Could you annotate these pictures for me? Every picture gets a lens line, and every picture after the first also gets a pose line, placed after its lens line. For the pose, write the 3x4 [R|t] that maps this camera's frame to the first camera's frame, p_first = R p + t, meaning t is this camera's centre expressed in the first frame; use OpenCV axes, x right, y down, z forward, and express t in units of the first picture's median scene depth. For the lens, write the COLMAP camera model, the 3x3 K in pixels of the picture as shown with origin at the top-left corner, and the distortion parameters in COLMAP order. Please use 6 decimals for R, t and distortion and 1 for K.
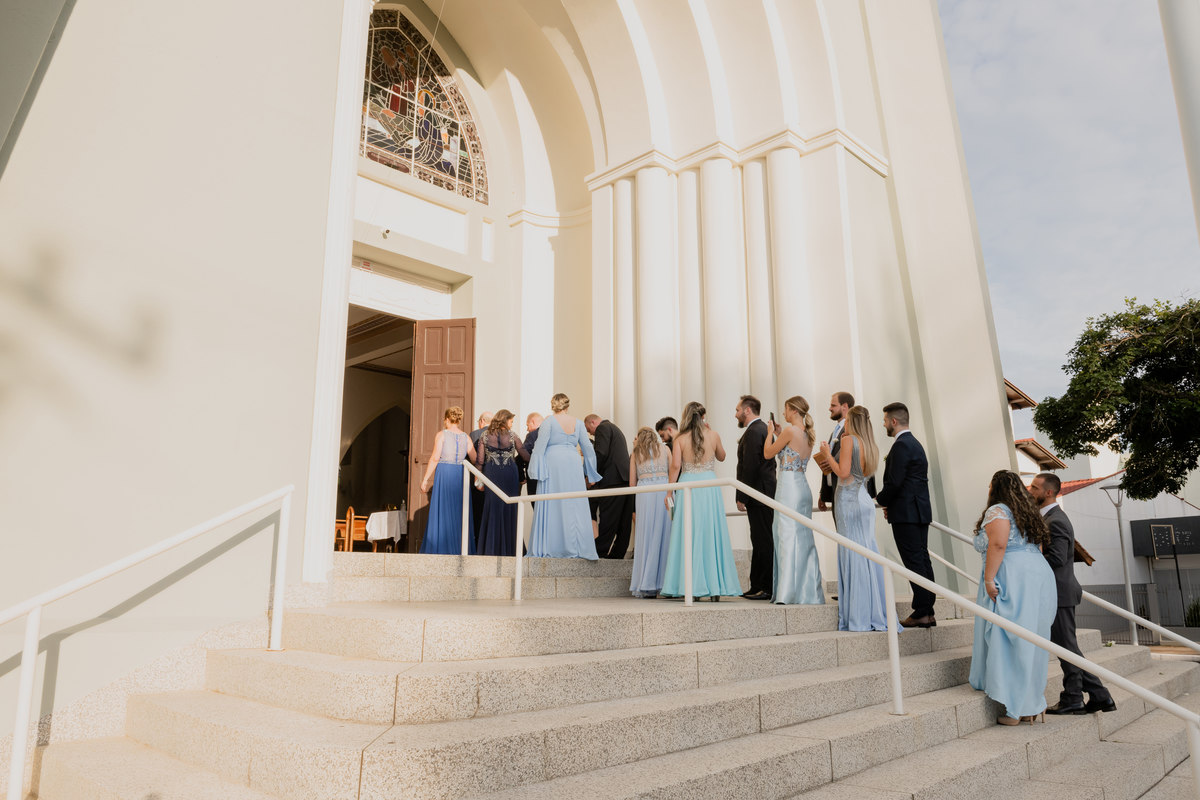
lens RADIAL K [[861.9, 0, 600.0], [0, 861.9, 400.0], [0, 0, 1]] dist [-0.058778, -0.000124]
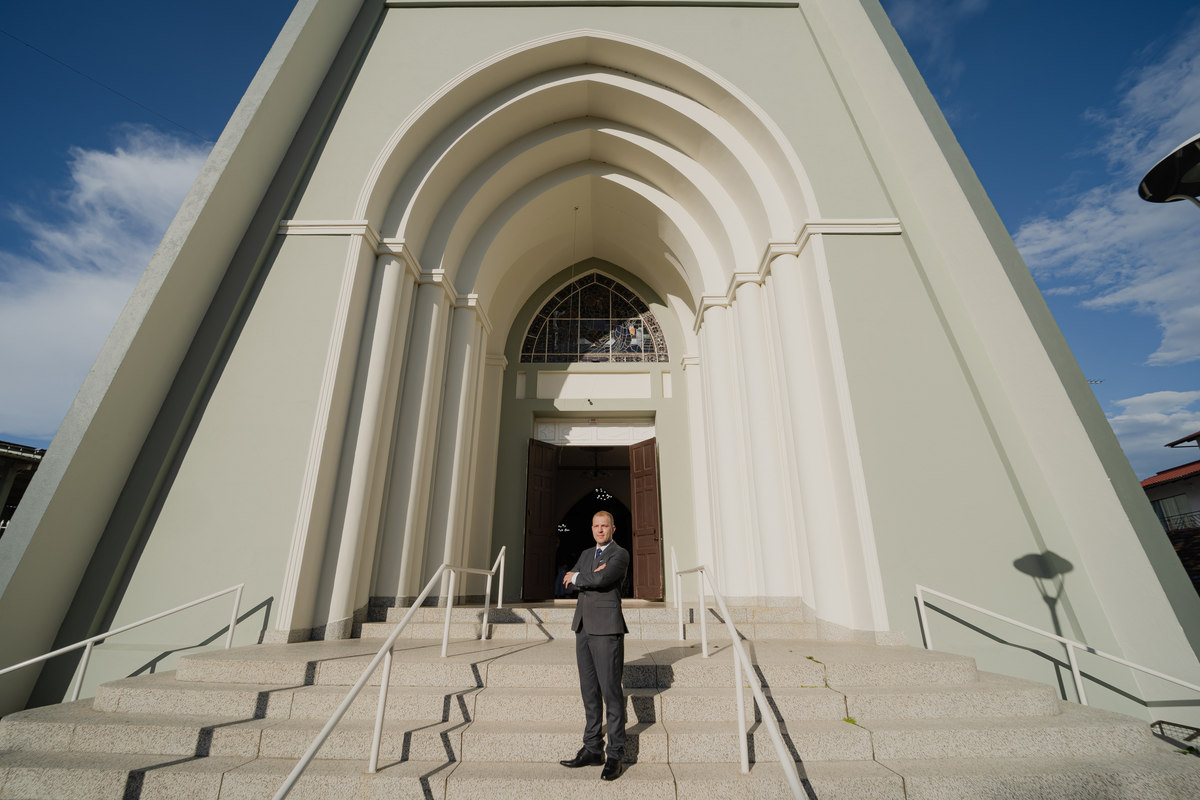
lens RADIAL K [[529.7, 0, 600.0], [0, 529.7, 400.0], [0, 0, 1]] dist [-0.044339, 0.006893]
pose [[0.688531, -0.255767, -0.678608, 0.432555], [0.153974, 0.965967, -0.207847, 0.021695], [0.708673, 0.038621, 0.704479, 0.247724]]
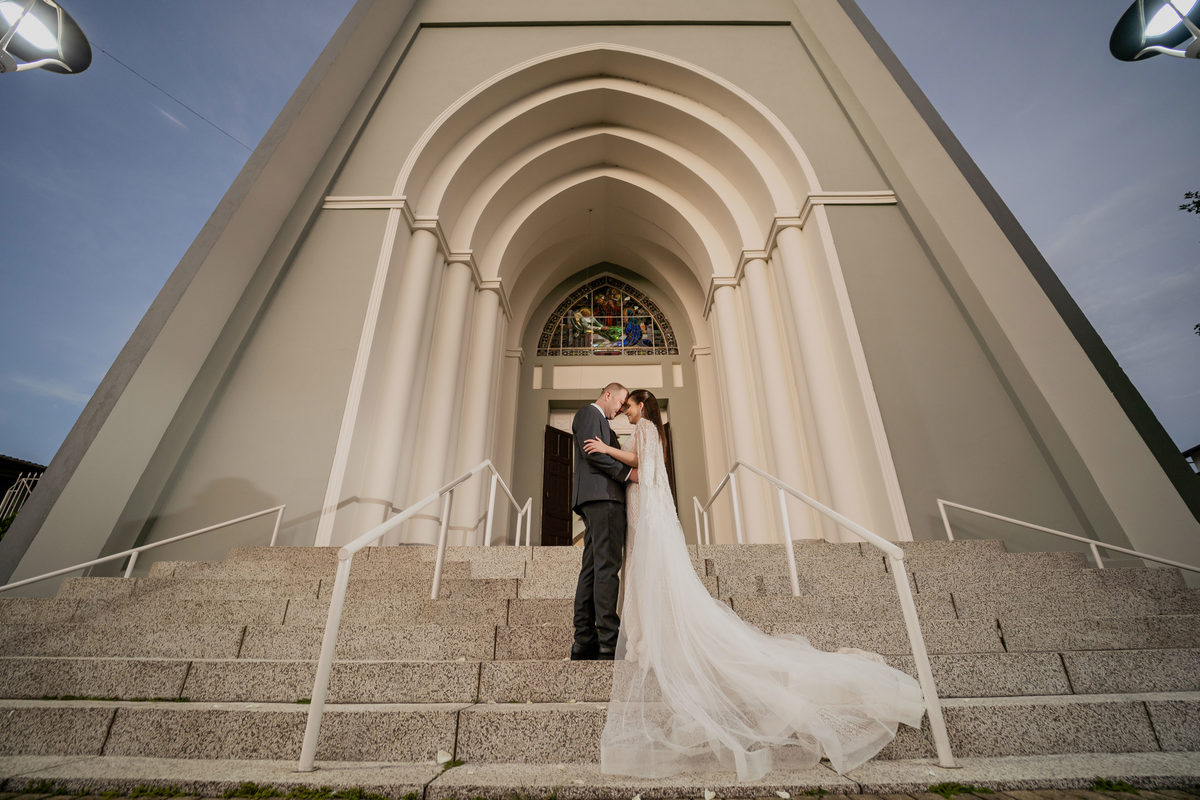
lens RADIAL K [[522.1, 0, 598.5], [0, 522.1, 397.0], [0, 0, 1]] dist [-0.040939, 0.005243]
pose [[0.685680, -0.328694, -0.649463, 0.394814], [0.162879, 0.938899, -0.303216, 0.128516], [0.709445, 0.102126, 0.697322, 0.219790]]
